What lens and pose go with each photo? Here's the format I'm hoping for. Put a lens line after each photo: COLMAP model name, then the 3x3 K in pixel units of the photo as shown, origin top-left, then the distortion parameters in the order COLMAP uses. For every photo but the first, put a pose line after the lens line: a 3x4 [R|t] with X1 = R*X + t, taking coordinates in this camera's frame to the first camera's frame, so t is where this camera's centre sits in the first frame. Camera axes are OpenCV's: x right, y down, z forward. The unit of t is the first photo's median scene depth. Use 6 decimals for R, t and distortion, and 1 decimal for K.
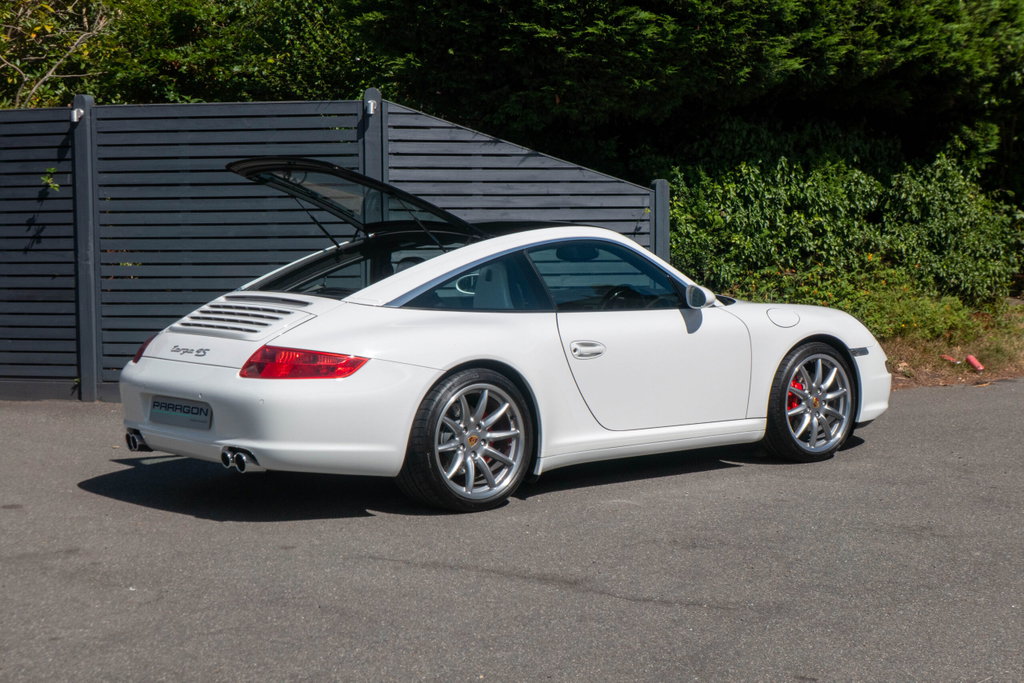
lens RADIAL K [[1966.9, 0, 512.0], [0, 1966.9, 341.5], [0, 0, 1]] dist [0.115901, -1.565313]
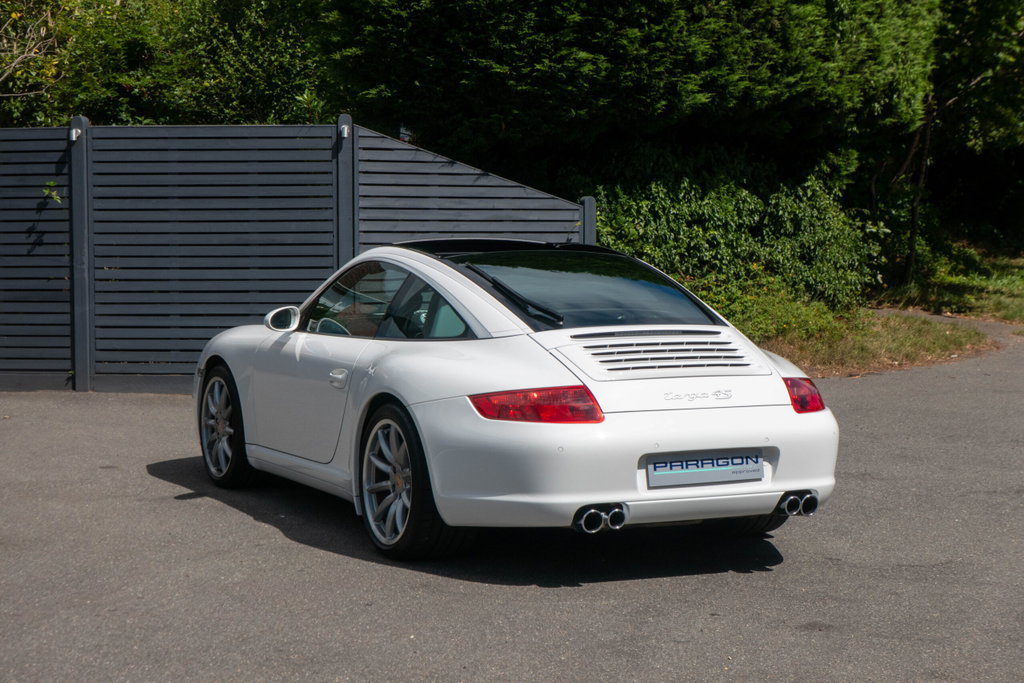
lens RADIAL K [[2078.2, 0, 512.0], [0, 2078.2, 341.5], [0, 0, 1]] dist [0.045125, -0.170897]
pose [[0.992422, 0.000017, 0.122879, -0.114978], [0.001427, 0.999931, -0.011662, 0.015883], [-0.122870, 0.011749, 0.992353, -0.191670]]
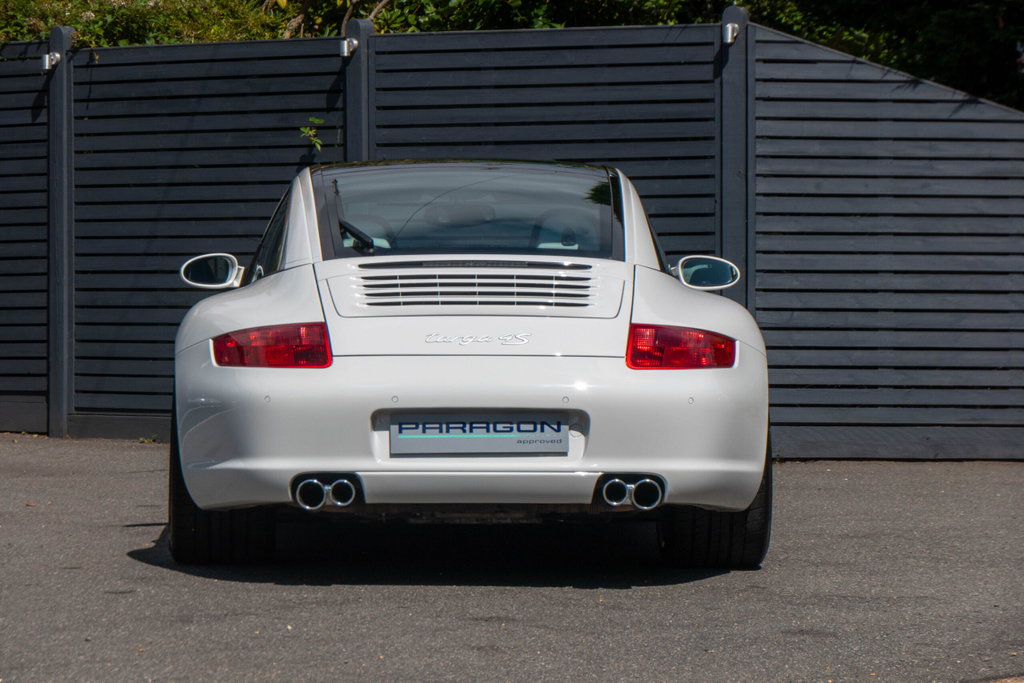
lens RADIAL K [[4630.7, 0, 512.0], [0, 4630.7, 341.5], [0, 0, 1]] dist [-0.139085, -5.172769]
pose [[0.955698, 0.013143, -0.294054, 0.322411], [-0.031014, 0.997938, -0.056196, 0.082545], [0.292709, 0.062826, 0.954135, -0.569331]]
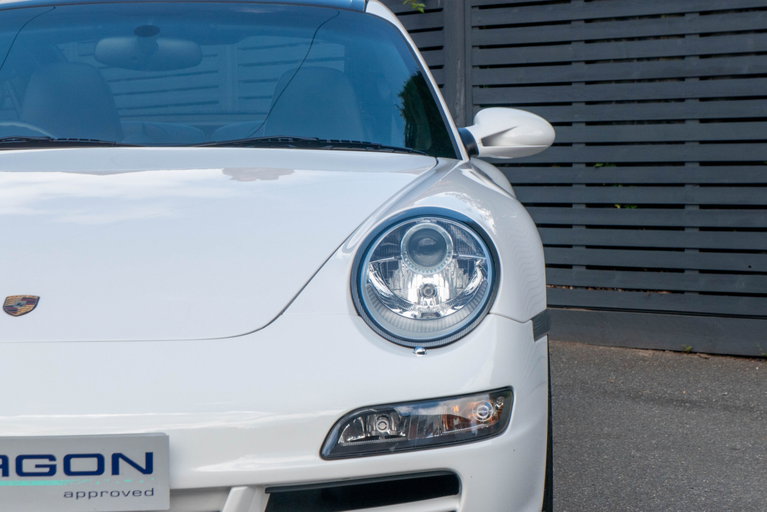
lens RADIAL K [[2113.3, 0, 383.5], [0, 2113.3, 256.0], [0, 0, 1]] dist [-0.114097, -0.124319]
pose [[0.831877, 0.028806, -0.554213, 0.159591], [-0.041555, 0.999082, -0.010446, 0.013423], [0.553403, 0.031720, 0.832310, 0.374725]]
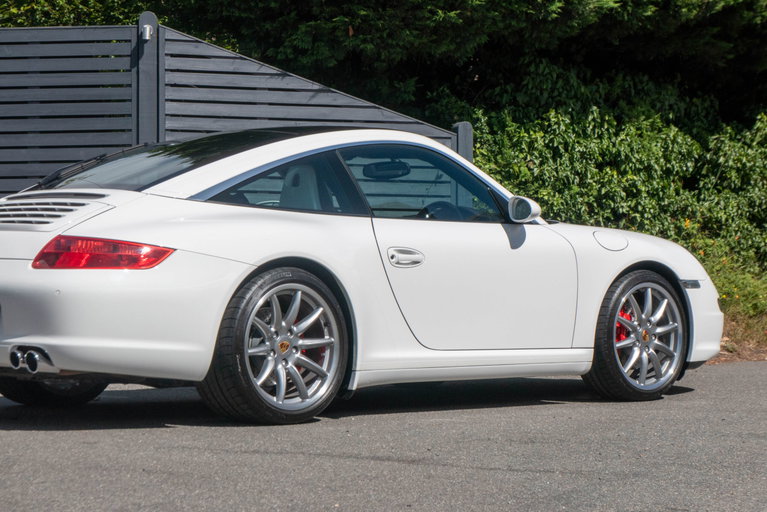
lens RADIAL K [[2312.2, 0, 383.5], [0, 2312.2, 256.0], [0, 0, 1]] dist [-0.037846, -0.786261]
pose [[0.997743, 0.009294, 0.066495, -0.030545], [-0.003926, 0.996754, -0.080410, 0.063278], [-0.067027, 0.079967, 0.994541, -0.048785]]
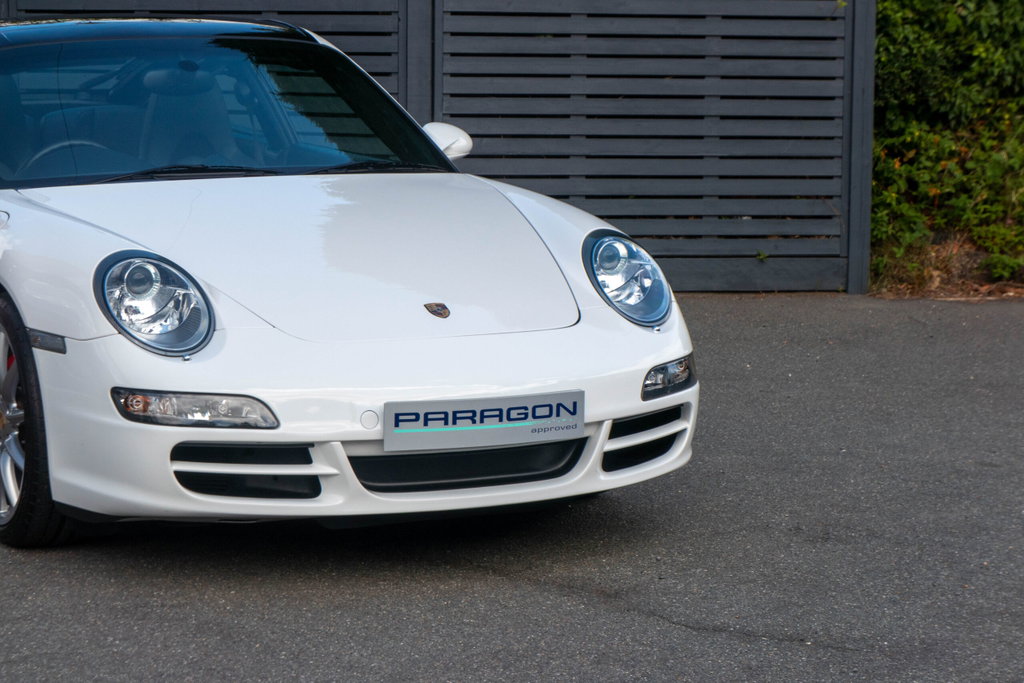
lens RADIAL K [[2792.6, 0, 512.0], [0, 2792.6, 341.5], [0, 0, 1]] dist [0.115218, -4.583301]
pose [[0.996040, 0.028794, -0.084119, 0.039985], [-0.023976, 0.998044, 0.057742, -0.005167], [0.085617, -0.055496, 0.994781, 0.062060]]
